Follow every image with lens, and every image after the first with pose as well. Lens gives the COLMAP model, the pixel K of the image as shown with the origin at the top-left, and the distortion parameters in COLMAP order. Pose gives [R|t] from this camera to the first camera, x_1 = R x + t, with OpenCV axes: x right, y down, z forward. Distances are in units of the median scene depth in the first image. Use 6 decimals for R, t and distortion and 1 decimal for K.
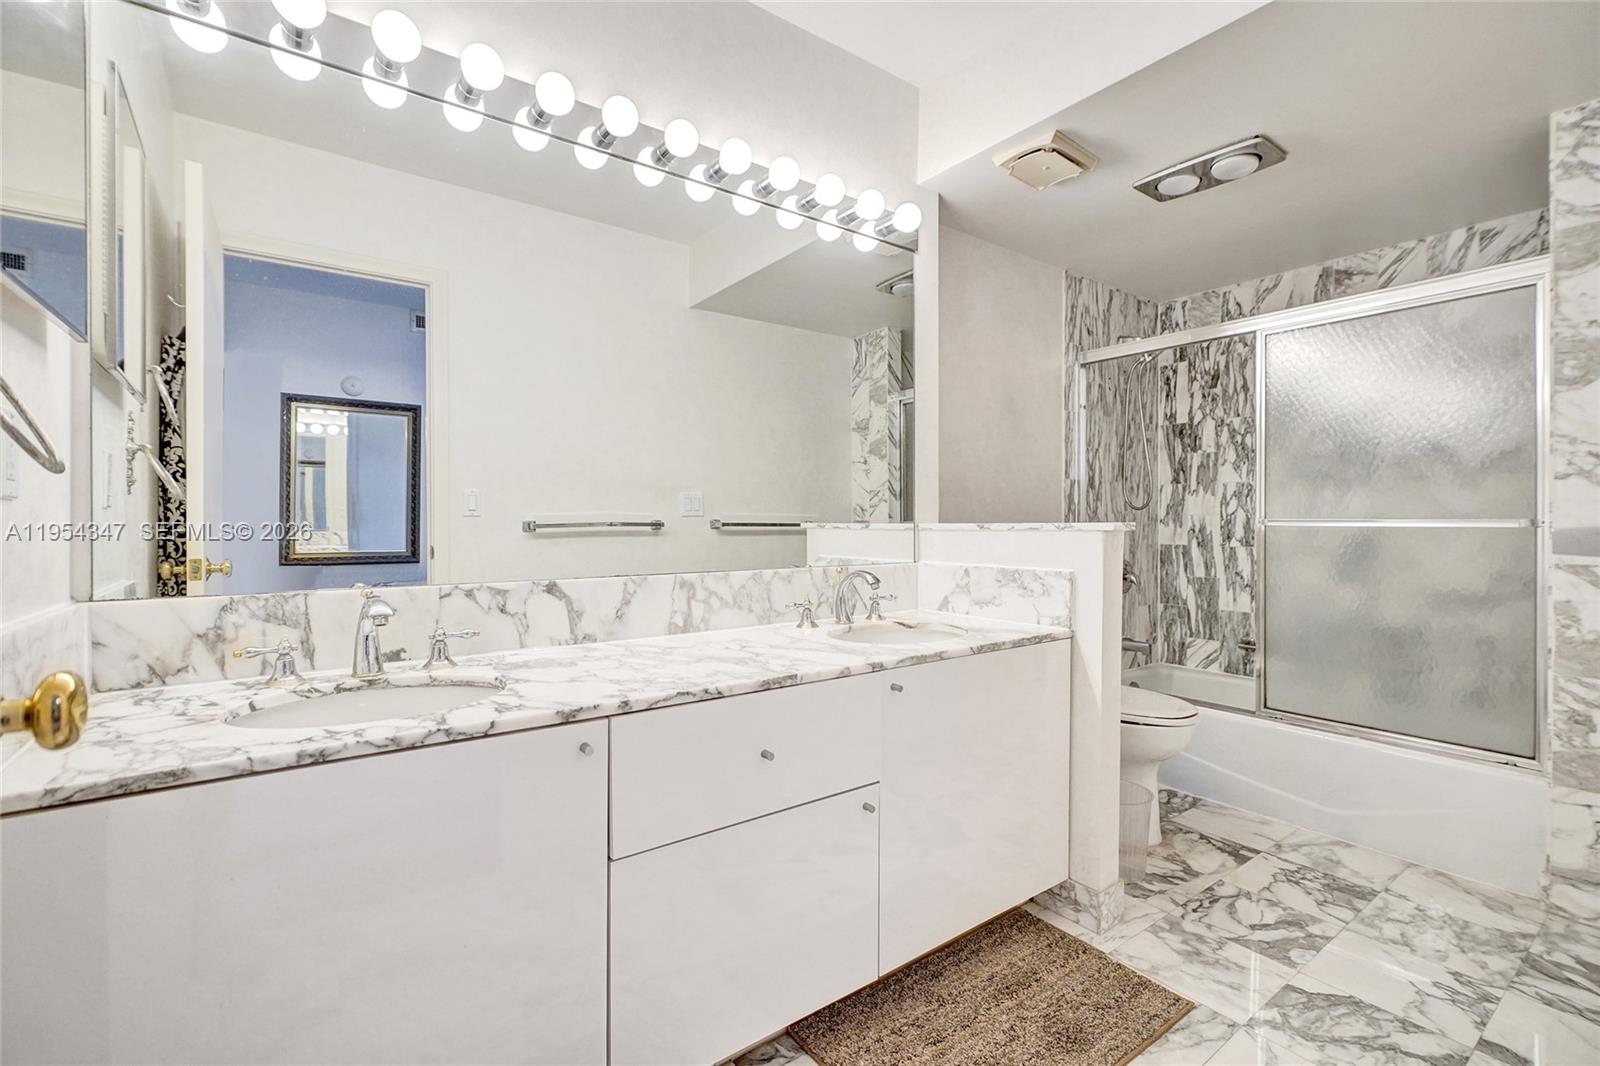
lens RADIAL K [[714.2, 0, 795.4], [0, 714.2, 527.1], [0, 0, 1]] dist [-0.011560, 0.005675]
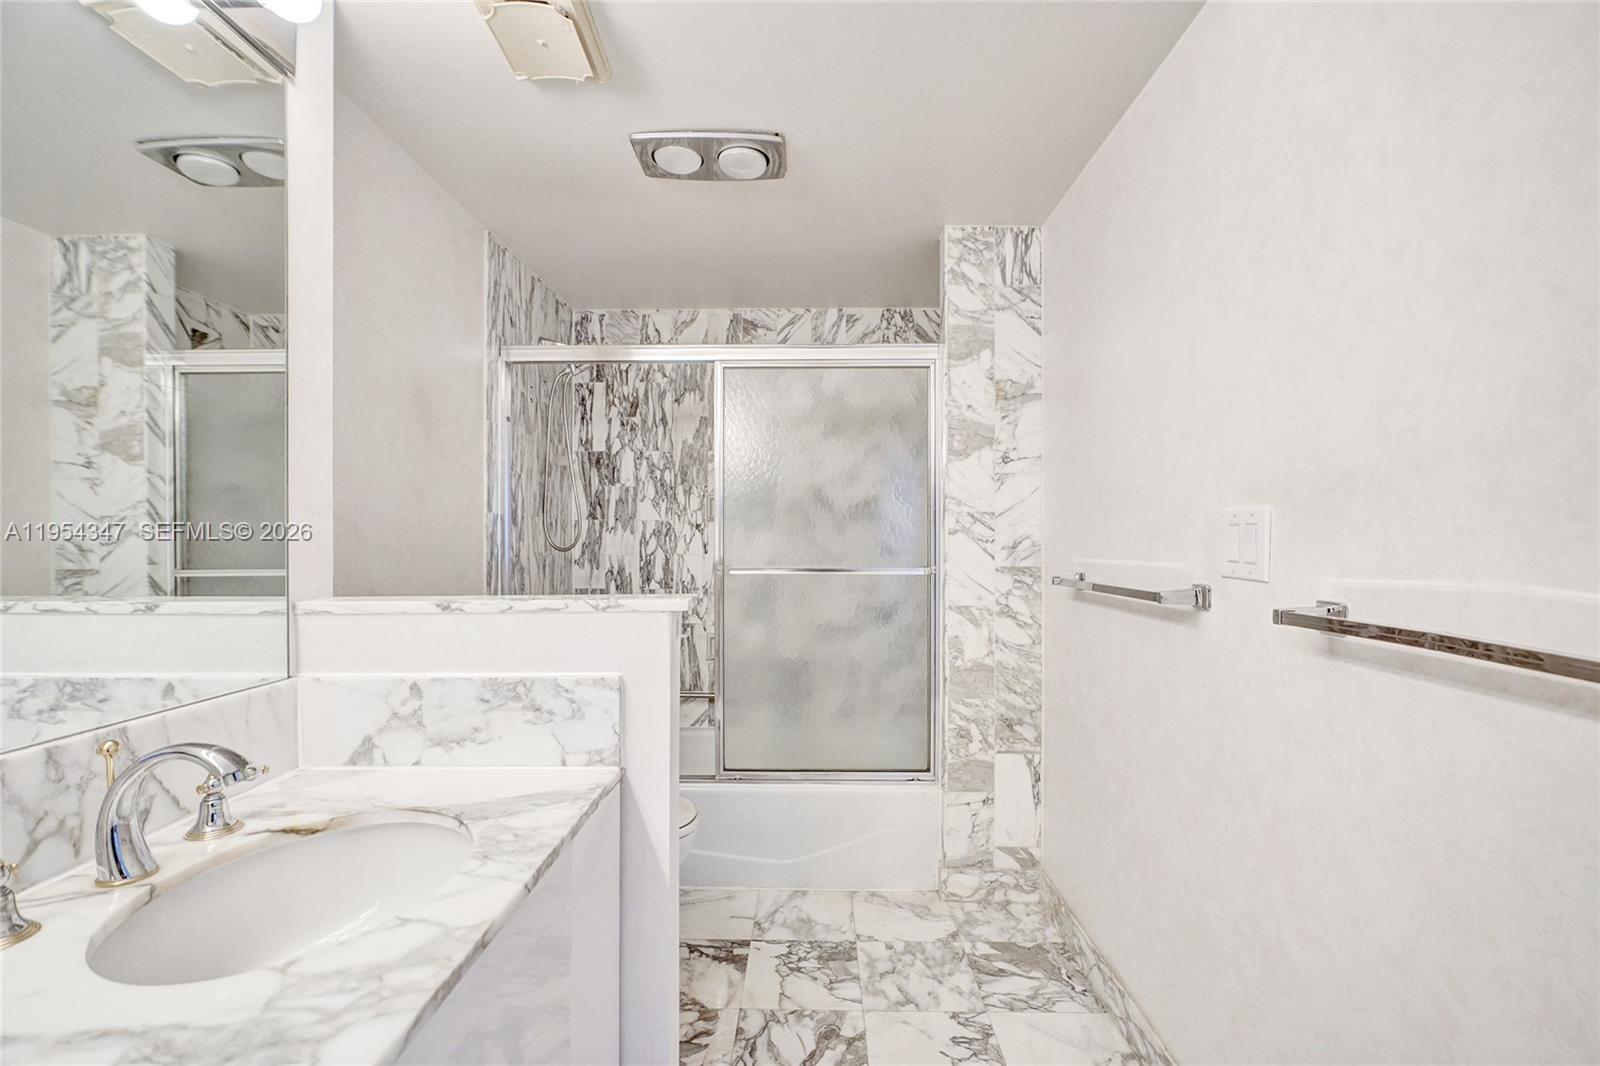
lens RADIAL K [[714.2, 0, 808.9], [0, 714.2, 540.3], [0, 0, 1]] dist [-0.011560, 0.005675]
pose [[0.597300, -0.002674, 0.802014, -0.019838], [0.008167, 0.999963, -0.002748, -0.045635], [-0.801977, 0.008191, 0.597299, 0.388987]]
